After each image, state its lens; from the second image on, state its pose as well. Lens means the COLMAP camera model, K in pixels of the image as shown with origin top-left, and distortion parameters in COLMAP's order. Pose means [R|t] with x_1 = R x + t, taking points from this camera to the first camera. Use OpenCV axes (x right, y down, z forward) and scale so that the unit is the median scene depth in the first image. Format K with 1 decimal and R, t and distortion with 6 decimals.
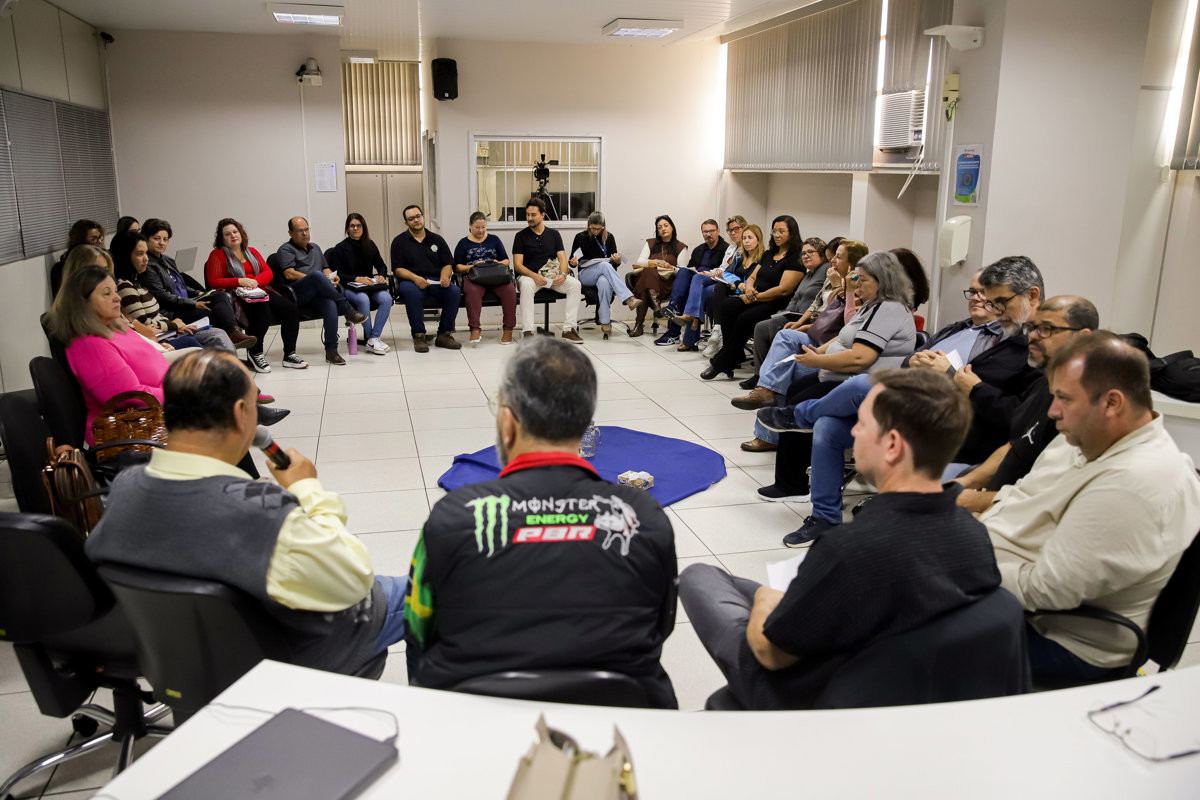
lens RADIAL K [[998.5, 0, 600.0], [0, 998.5, 400.0], [0, 0, 1]] dist [-0.007257, -0.002036]
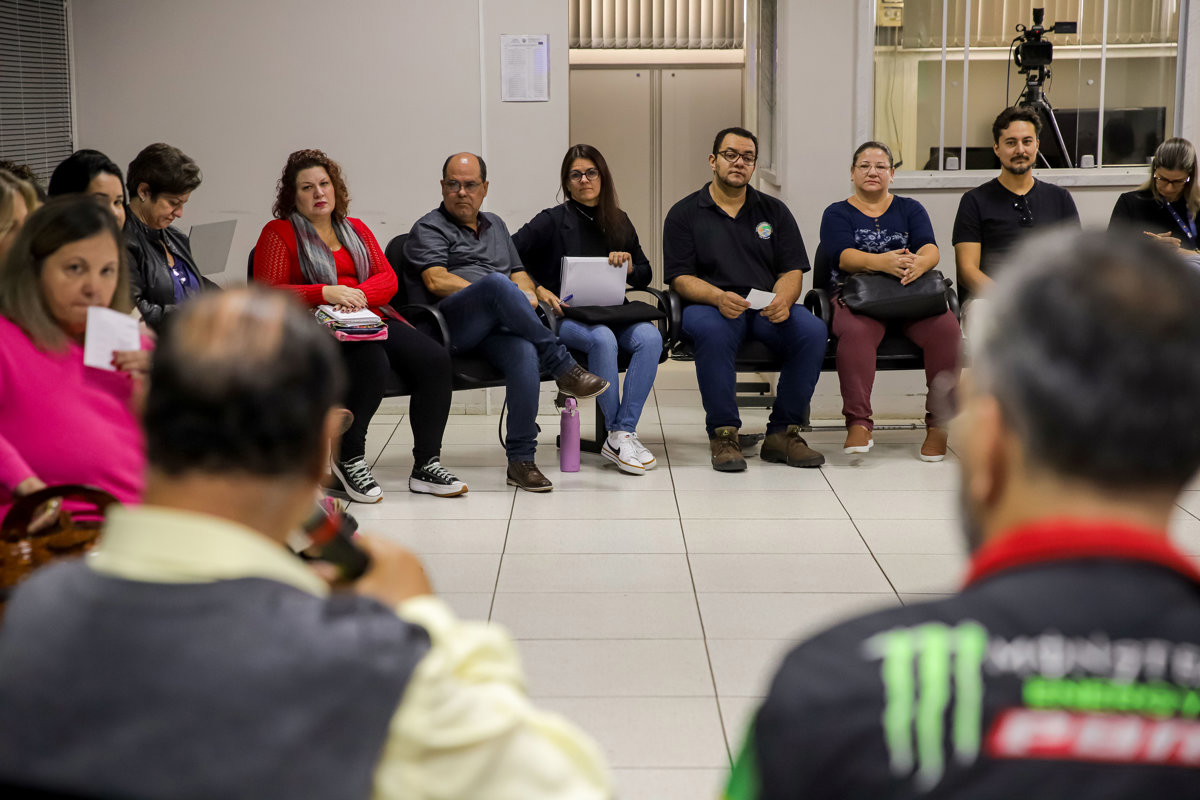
lens RADIAL K [[2383.1, 0, 600.0], [0, 2383.1, 400.0], [0, 0, 1]] dist [0.227319, 0.140489]
pose [[0.973920, 0.019718, -0.226035, -0.005739], [-0.042601, 0.994391, -0.096810, 0.021165], [0.222858, 0.103915, 0.969297, 0.015326]]
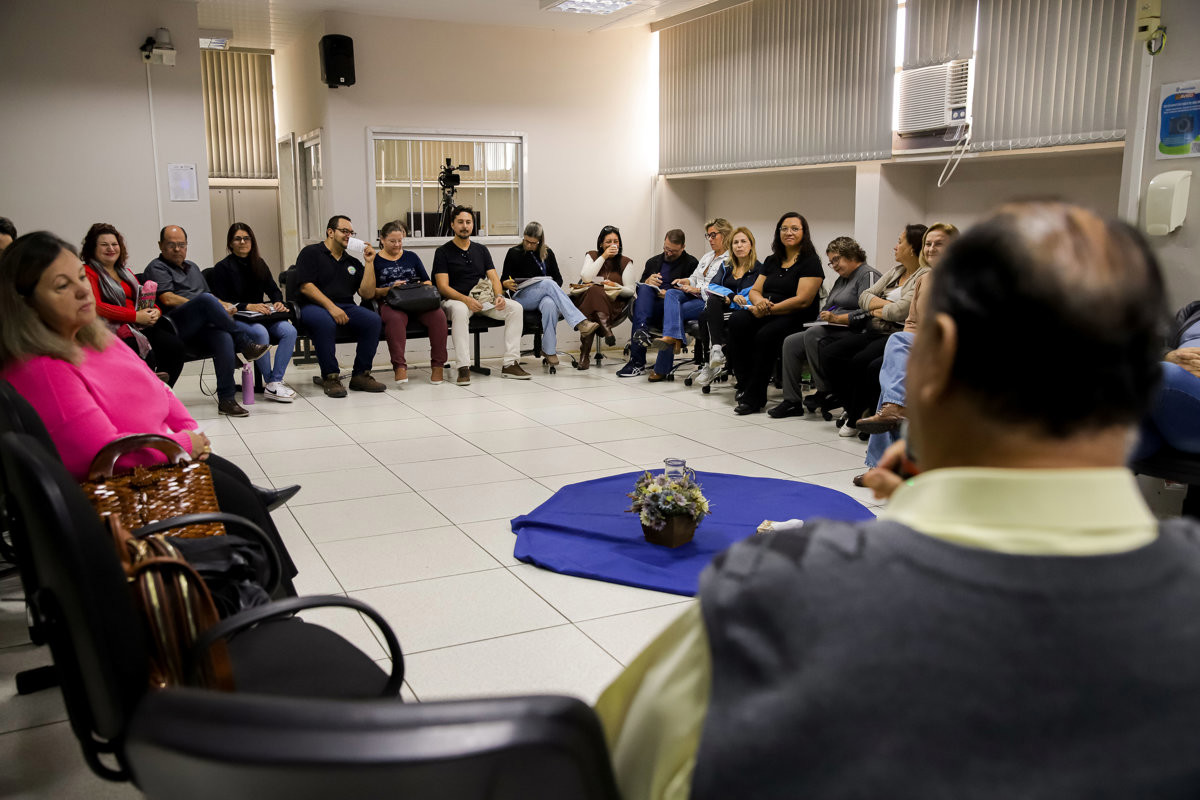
lens RADIAL K [[1051.5, 0, 600.0], [0, 1051.5, 400.0], [0, 0, 1]] dist [-0.014538, 0.071774]
pose [[0.975344, -0.048696, 0.215249, -0.155619], [0.060847, 0.996885, -0.050187, 0.007837], [-0.212135, 0.062046, 0.975269, 0.153273]]
